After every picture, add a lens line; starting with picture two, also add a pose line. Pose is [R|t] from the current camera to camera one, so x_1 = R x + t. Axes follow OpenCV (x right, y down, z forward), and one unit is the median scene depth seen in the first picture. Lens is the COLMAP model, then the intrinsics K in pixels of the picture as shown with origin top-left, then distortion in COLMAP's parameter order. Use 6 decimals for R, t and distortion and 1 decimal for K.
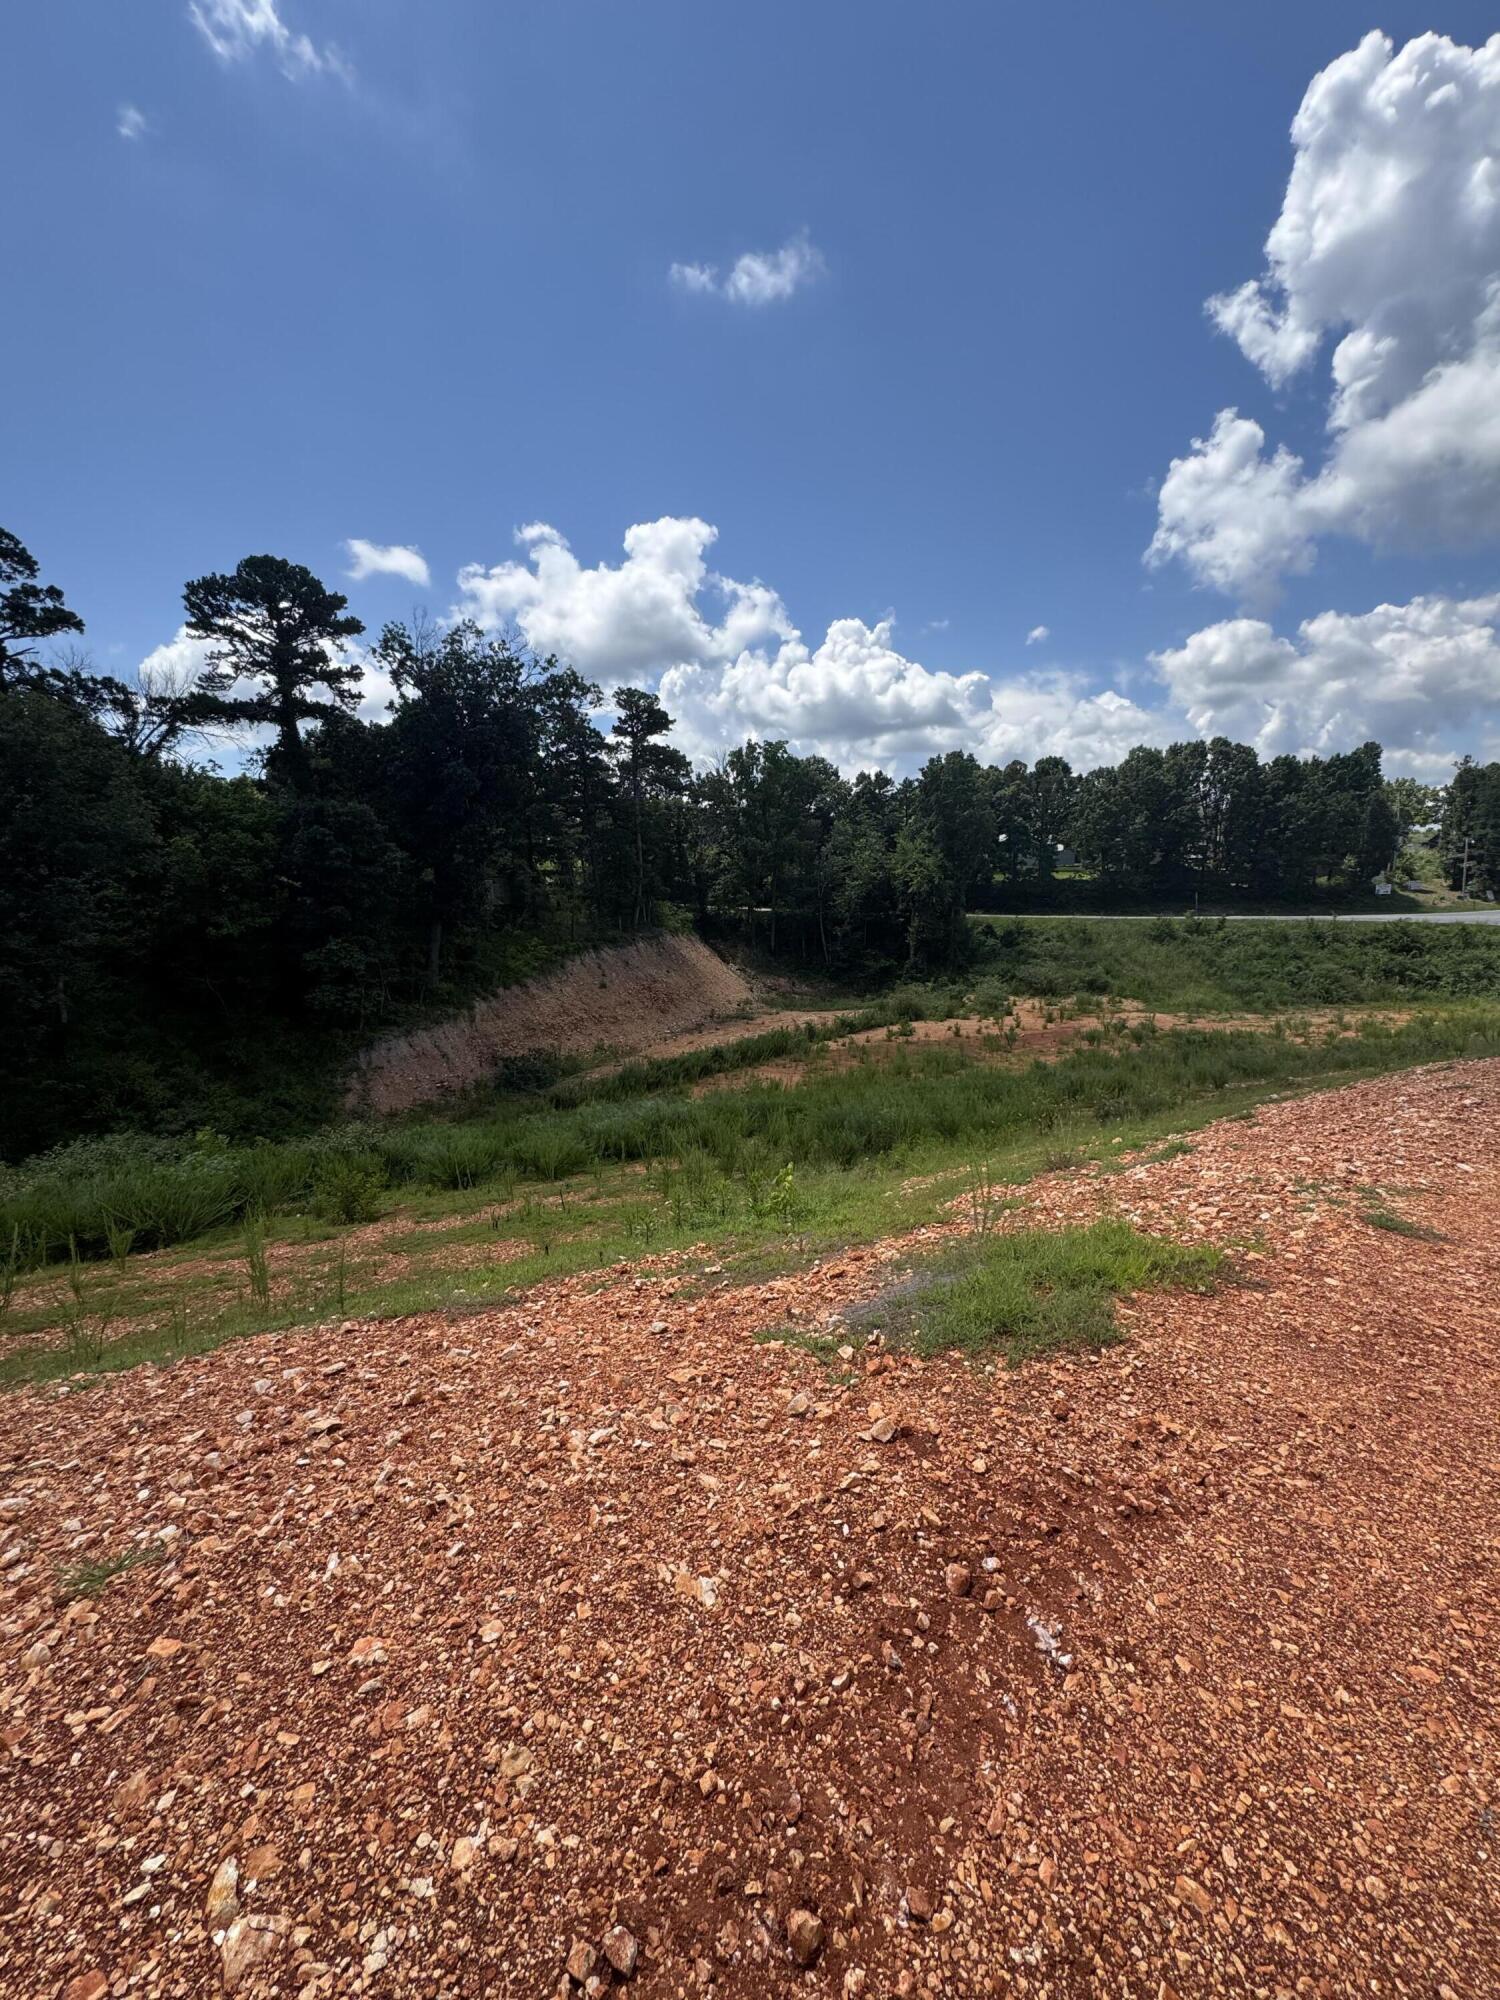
lens RADIAL K [[792.1, 0, 760.9], [0, 792.1, 993.4], [0, 0, 1]] dist [0.001366, -0.003128]
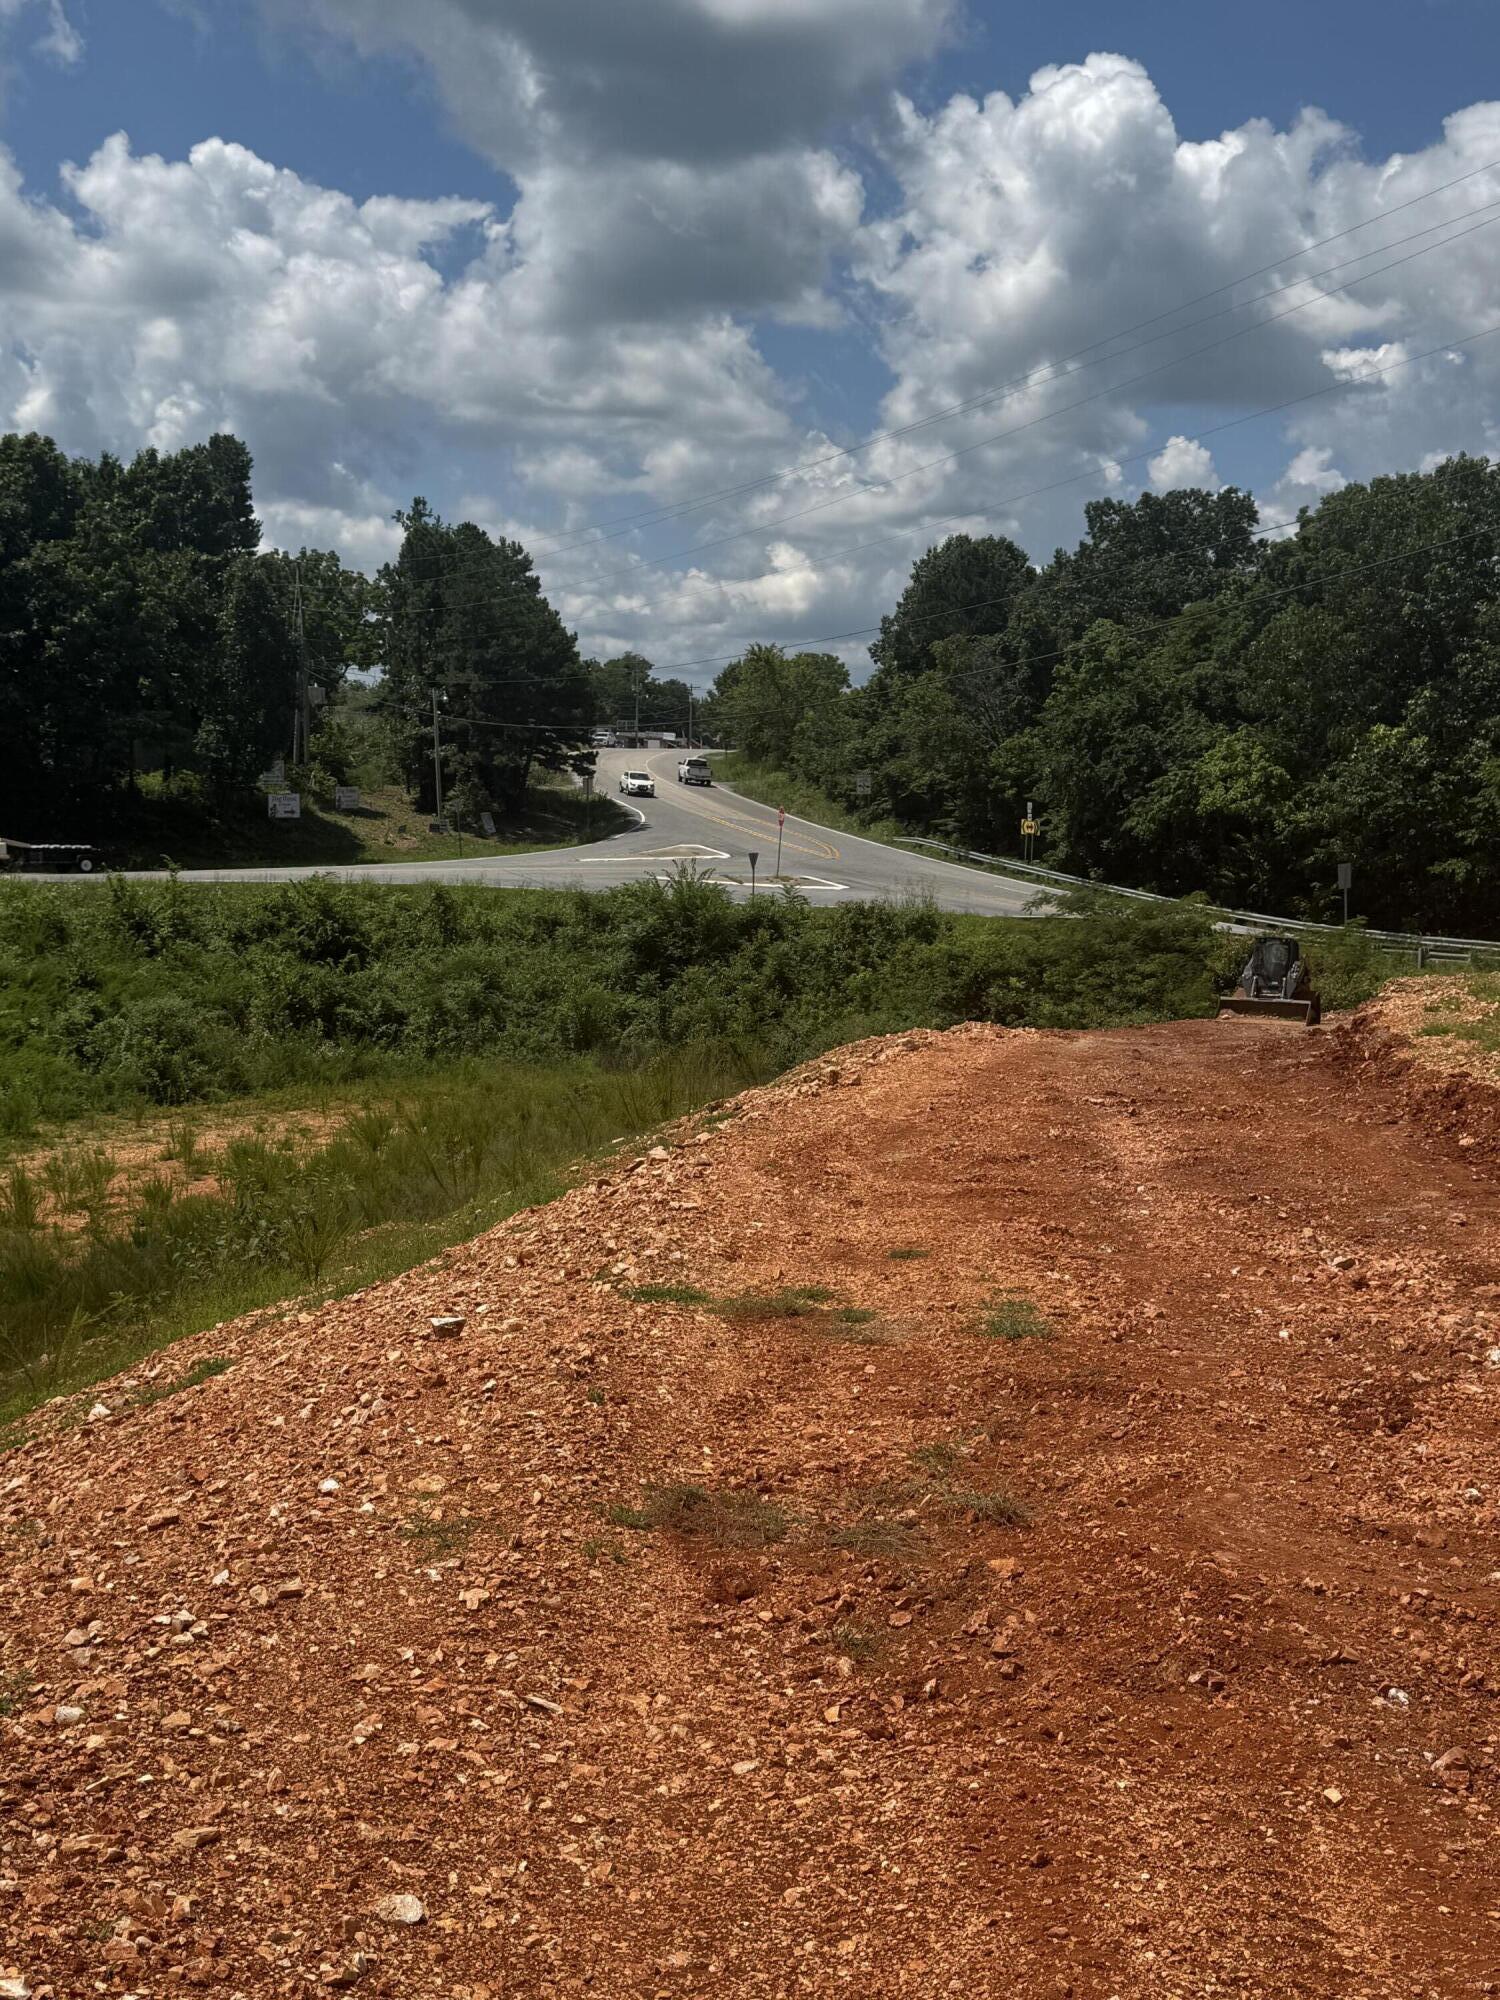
lens RADIAL K [[2274.9, 0, 757.3], [0, 2274.9, 1007.4], [0, 0, 1]] dist [0.079877, 0.000000]
pose [[0.659625, -0.054336, 0.749629, 0.100634], [0.091026, 0.995817, -0.007916, 0.001388], [-0.746063, 0.073457, 0.661811, 0.089814]]
